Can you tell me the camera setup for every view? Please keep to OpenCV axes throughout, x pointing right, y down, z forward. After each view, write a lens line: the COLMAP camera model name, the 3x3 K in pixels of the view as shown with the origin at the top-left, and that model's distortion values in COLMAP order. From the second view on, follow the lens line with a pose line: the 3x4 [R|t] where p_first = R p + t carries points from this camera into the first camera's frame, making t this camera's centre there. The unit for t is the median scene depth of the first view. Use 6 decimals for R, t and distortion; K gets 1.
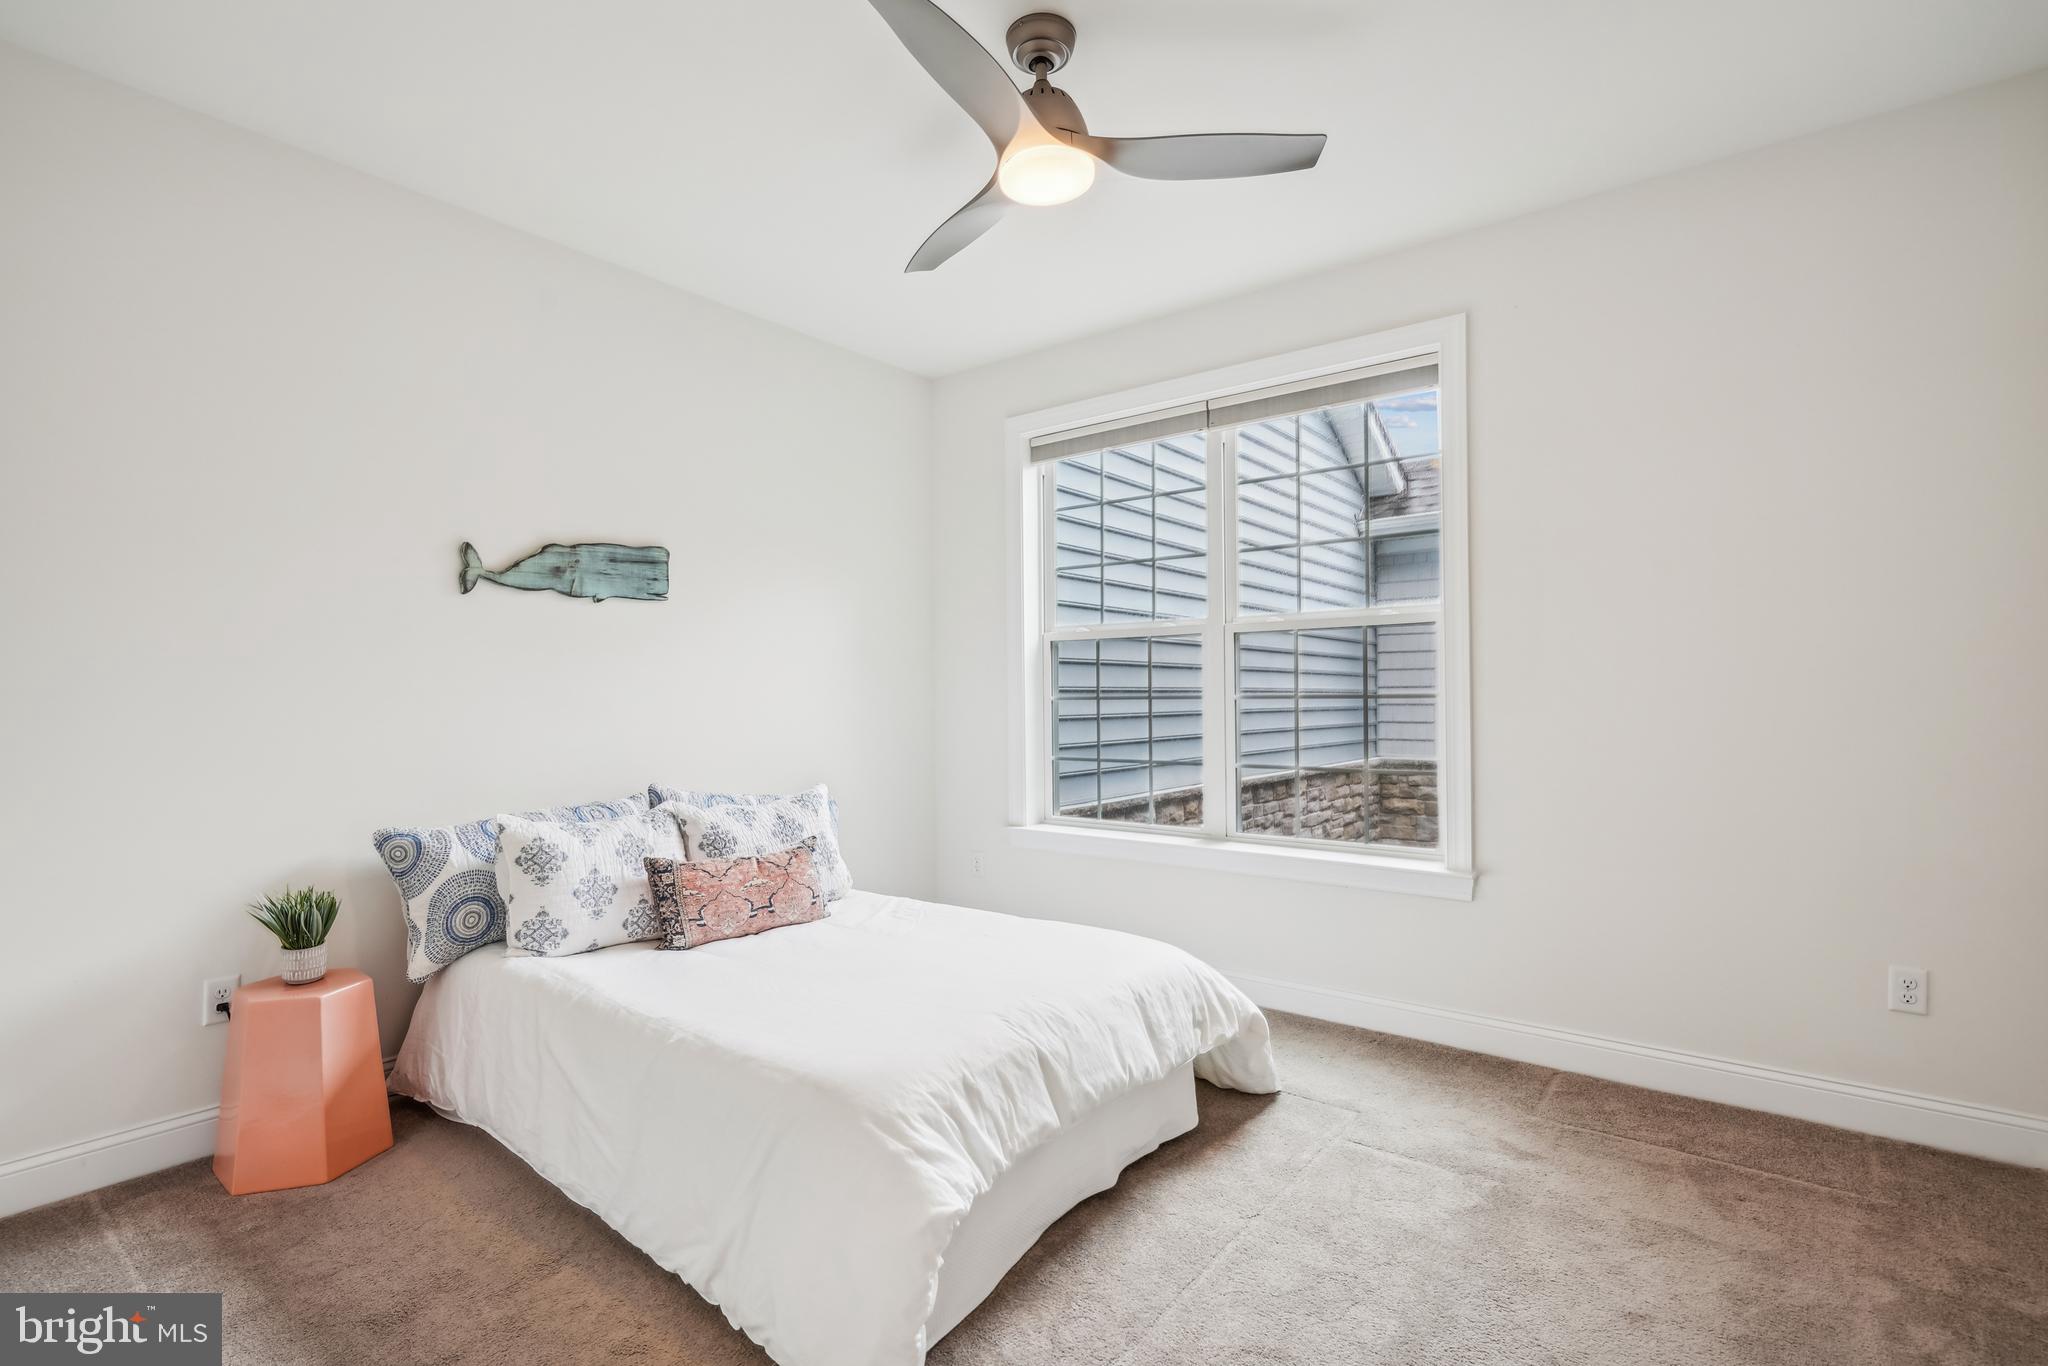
lens RADIAL K [[965.3, 0, 1021.1], [0, 965.3, 686.7], [0, 0, 1]] dist [0.000215, 0.000537]
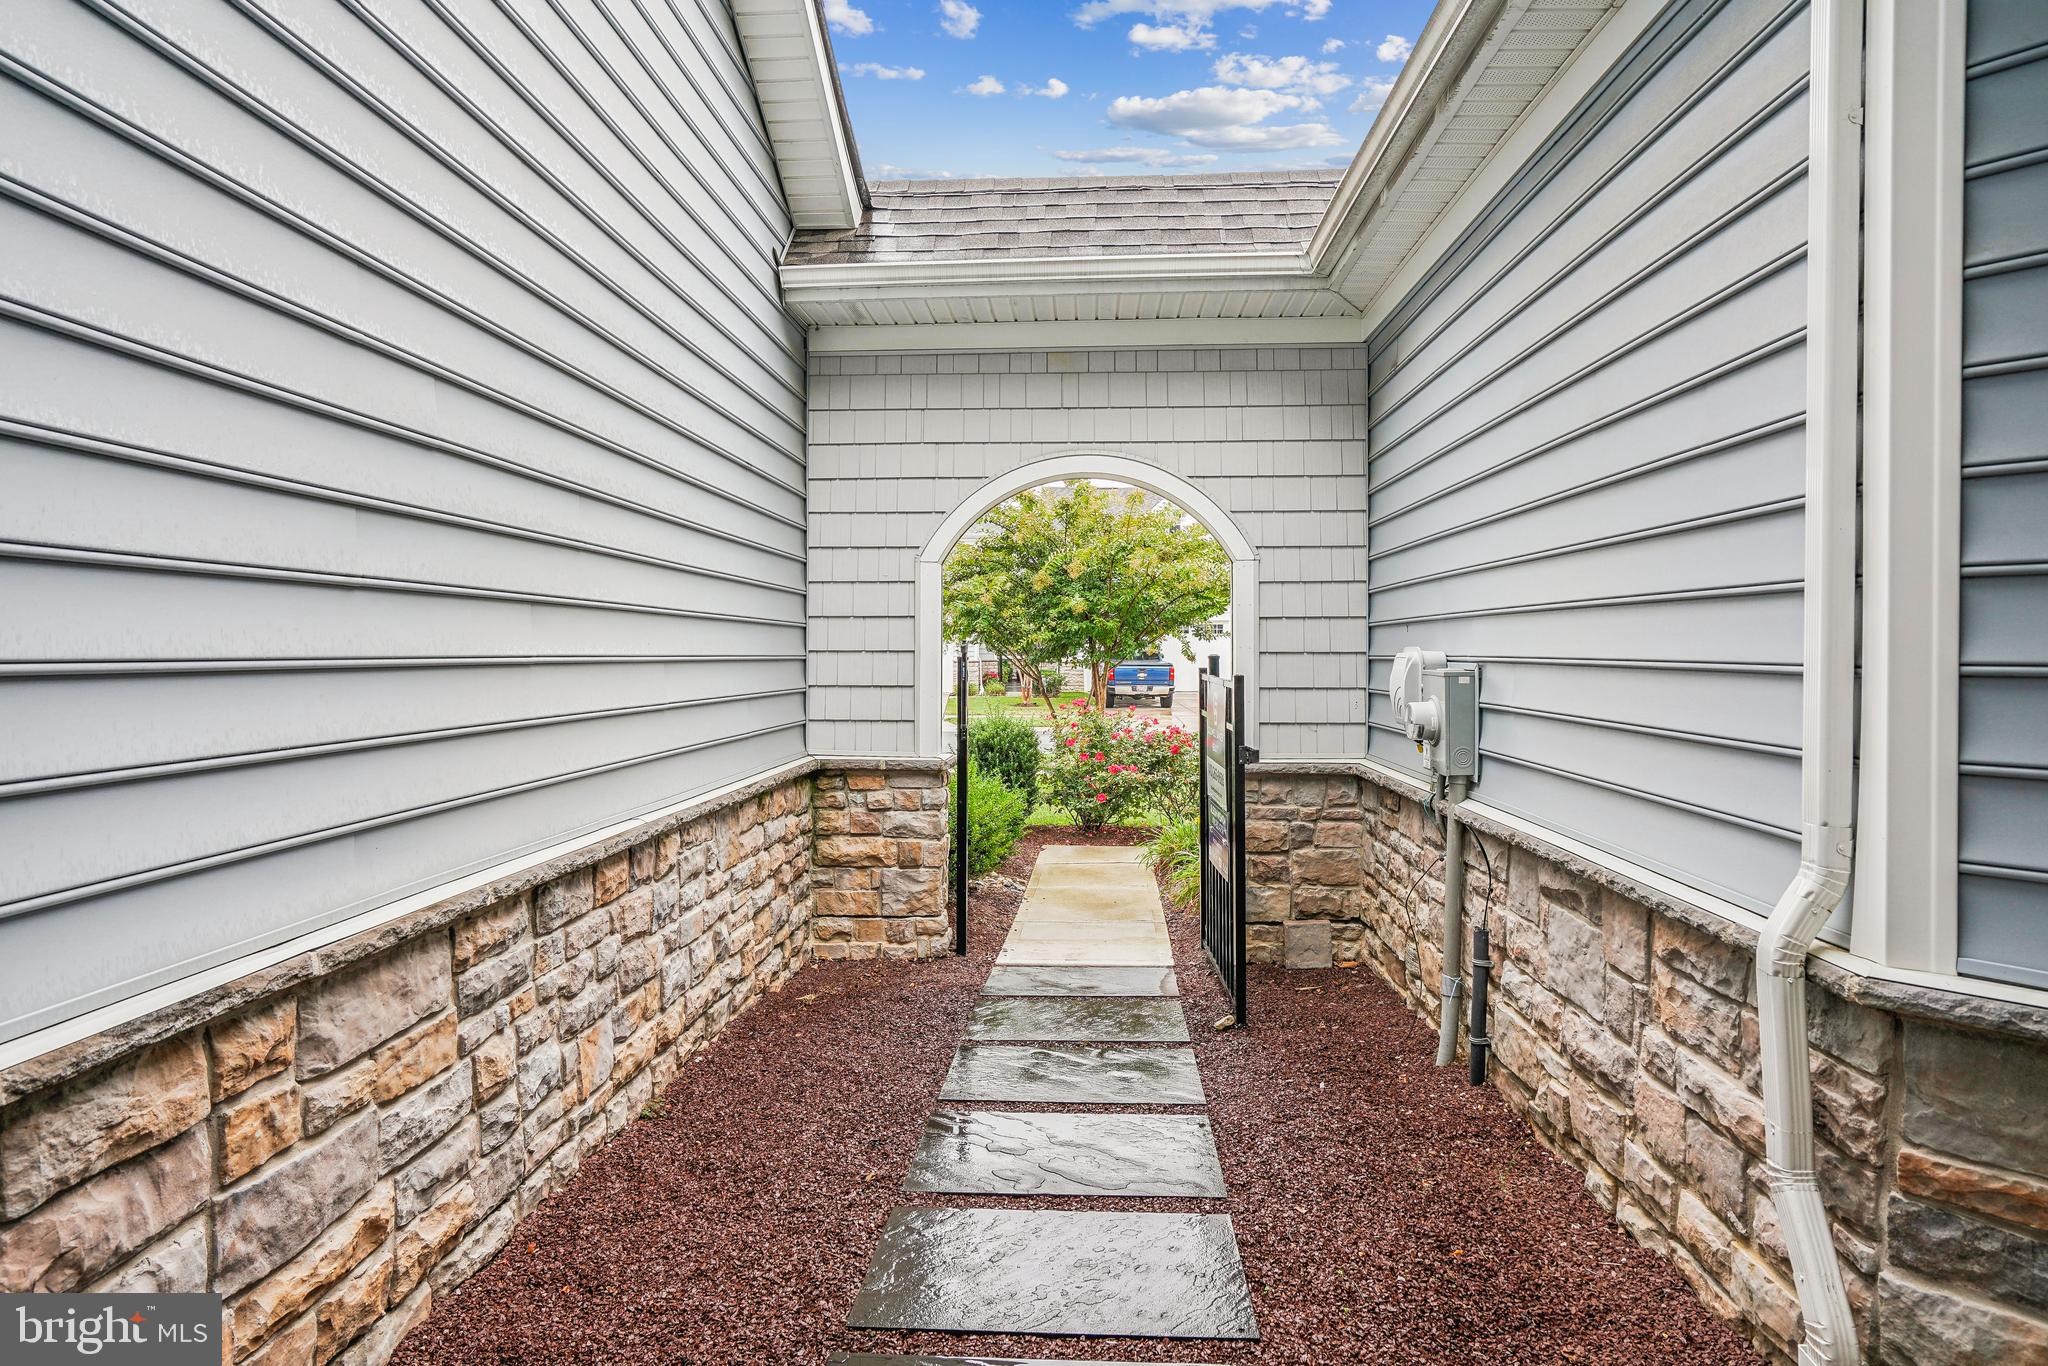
lens RADIAL K [[1174.5, 0, 1017.2], [0, 1174.5, 670.0], [0, 0, 1]] dist [-0.019045, 0.016103]
pose [[0.825876, -0.010304, 0.563757, 0.118735], [-0.001380, 0.999793, 0.020295, 0.015380], [-0.563850, -0.017539, 0.825691, 0.446901]]
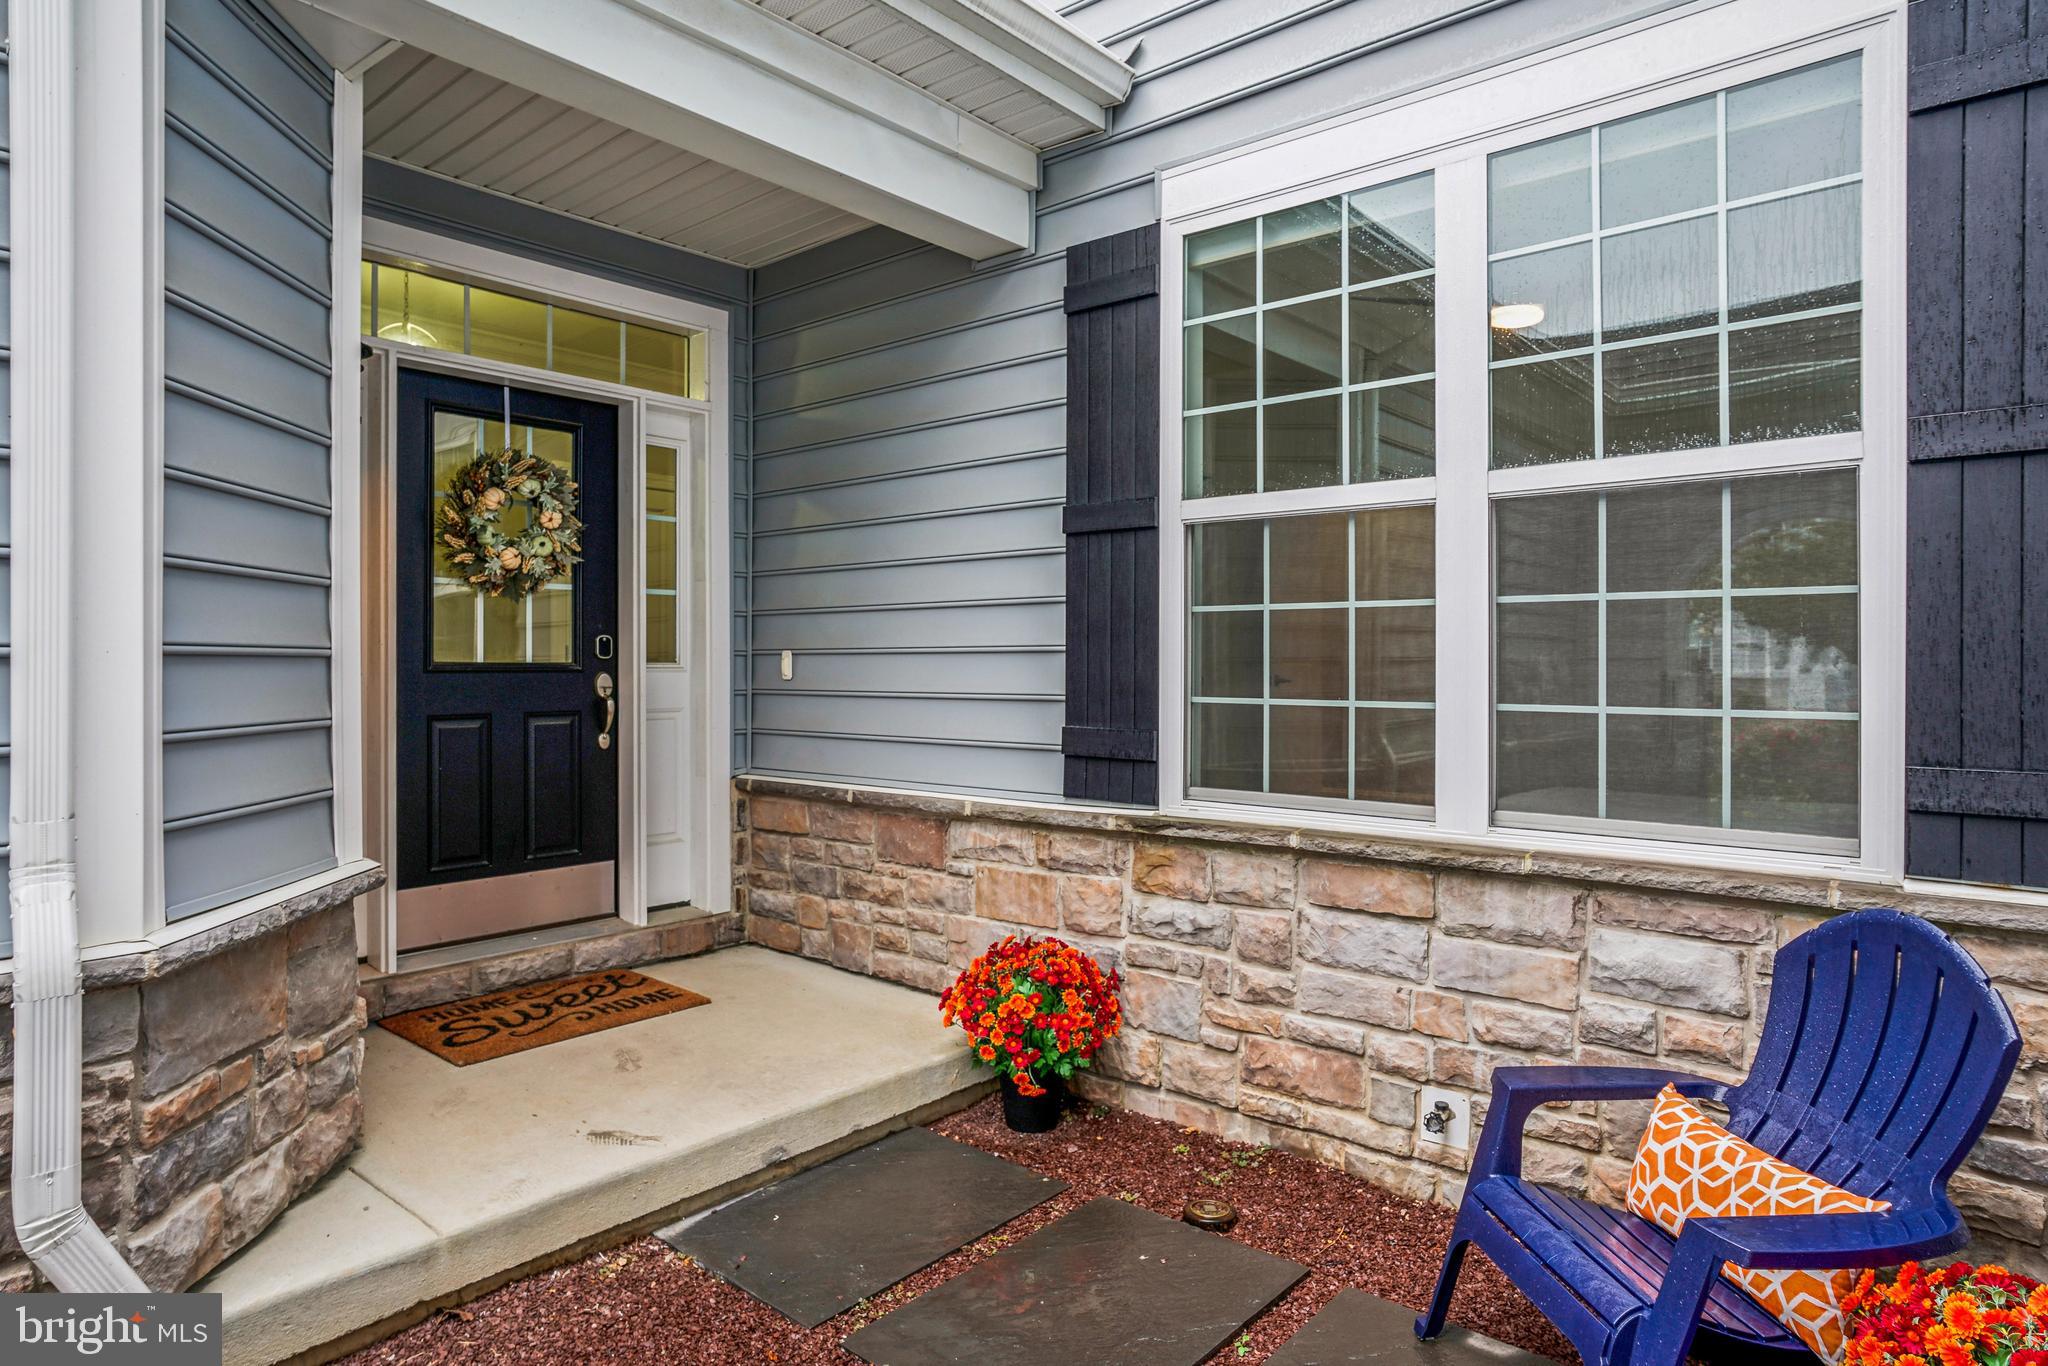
lens RADIAL K [[1174.5, 0, 1025.1], [0, 1174.5, 662.9], [0, 0, 1]] dist [-0.019045, 0.016103]
pose [[-0.999539, 0.001259, 0.030347, 0.338484], [0.001149, 0.999993, -0.003652, 0.036596], [-0.030352, -0.003616, -0.999533, 1.285271]]
